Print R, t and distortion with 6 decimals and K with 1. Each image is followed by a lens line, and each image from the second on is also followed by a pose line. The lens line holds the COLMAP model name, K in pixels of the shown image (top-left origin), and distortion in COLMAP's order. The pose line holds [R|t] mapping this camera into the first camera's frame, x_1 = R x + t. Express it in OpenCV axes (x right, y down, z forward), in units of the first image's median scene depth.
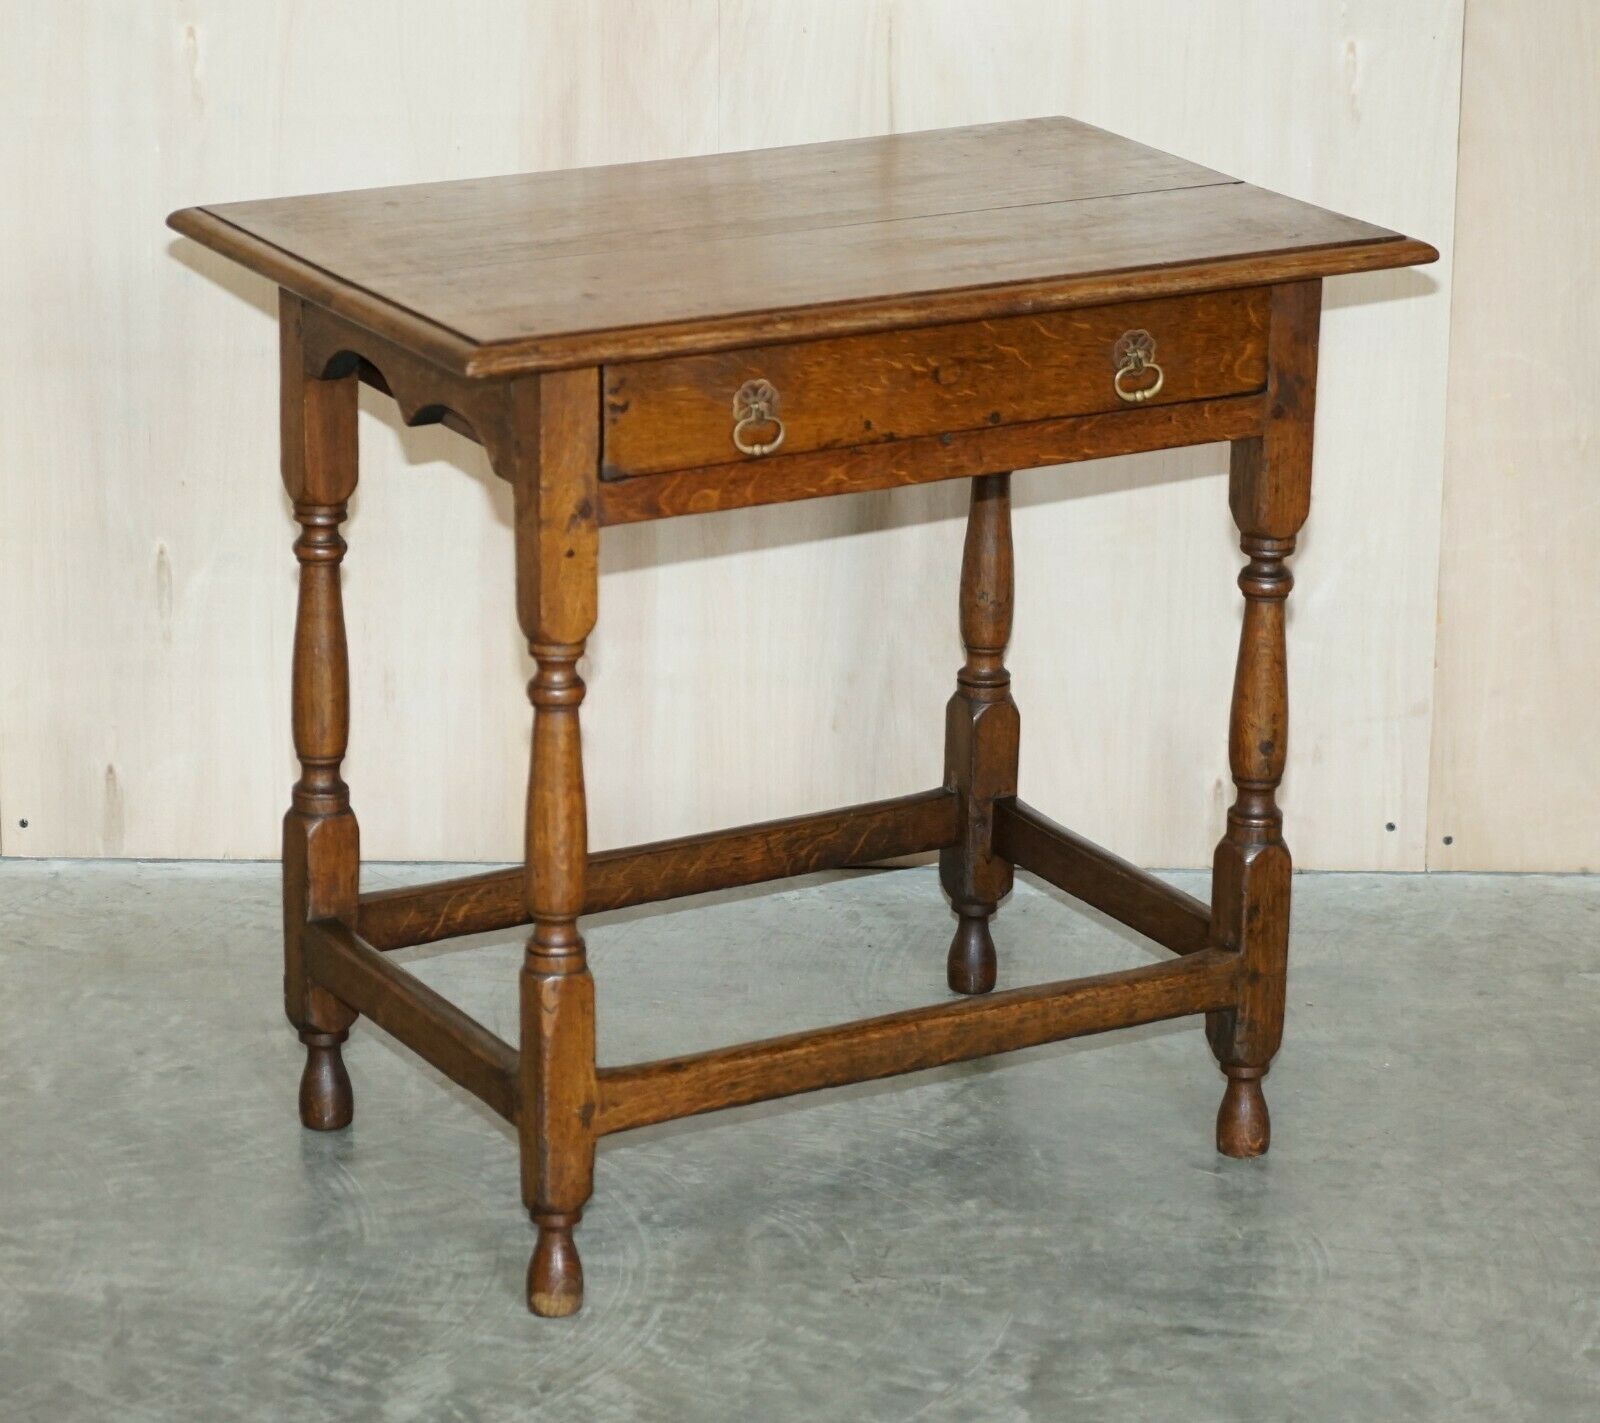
lens RADIAL K [[5231.3, 0, 800.2], [0, 5231.3, 718.8], [0, 0, 1]] dist [0.066224, 0.000000]
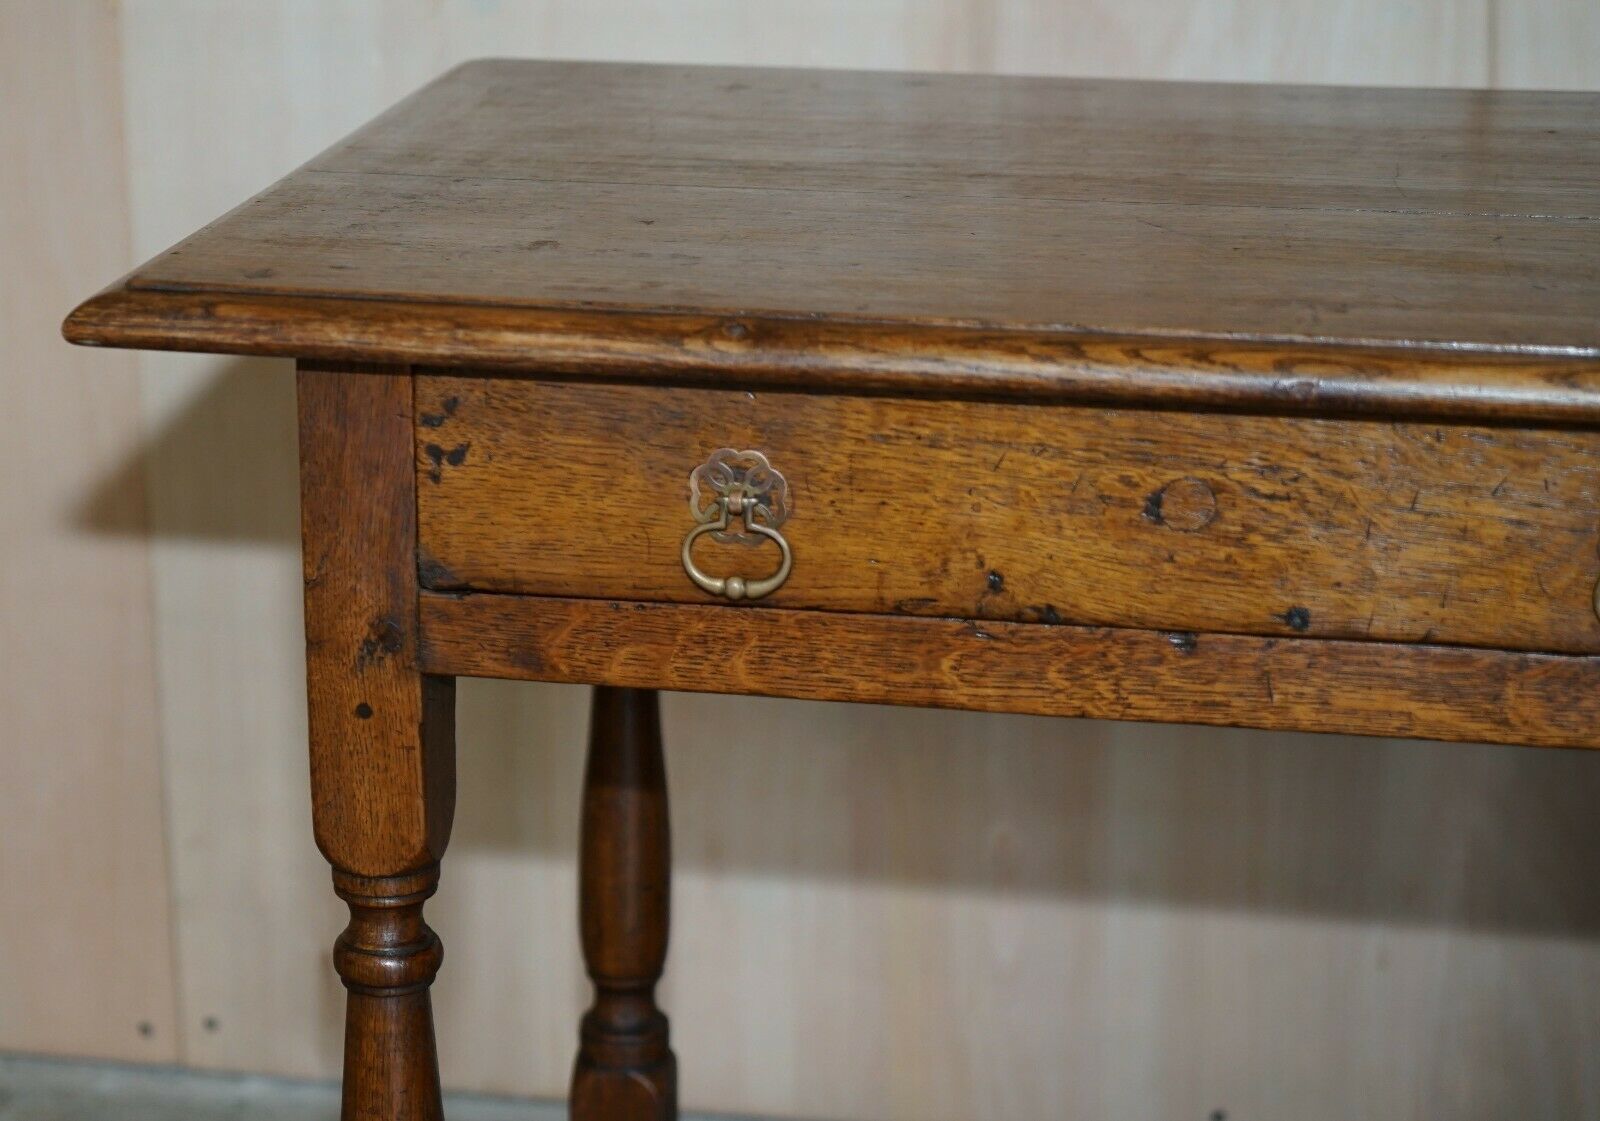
lens RADIAL K [[3772.4, 0, 702.4], [0, 3772.4, 494.2], [0, 0, 1]] dist [-0.041005, 0.000000]
pose [[0.747345, 0.161775, -0.644441, 0.209622], [-0.190860, 0.981299, 0.025000, -0.064574], [0.636434, 0.104314, 0.764245, 0.674517]]
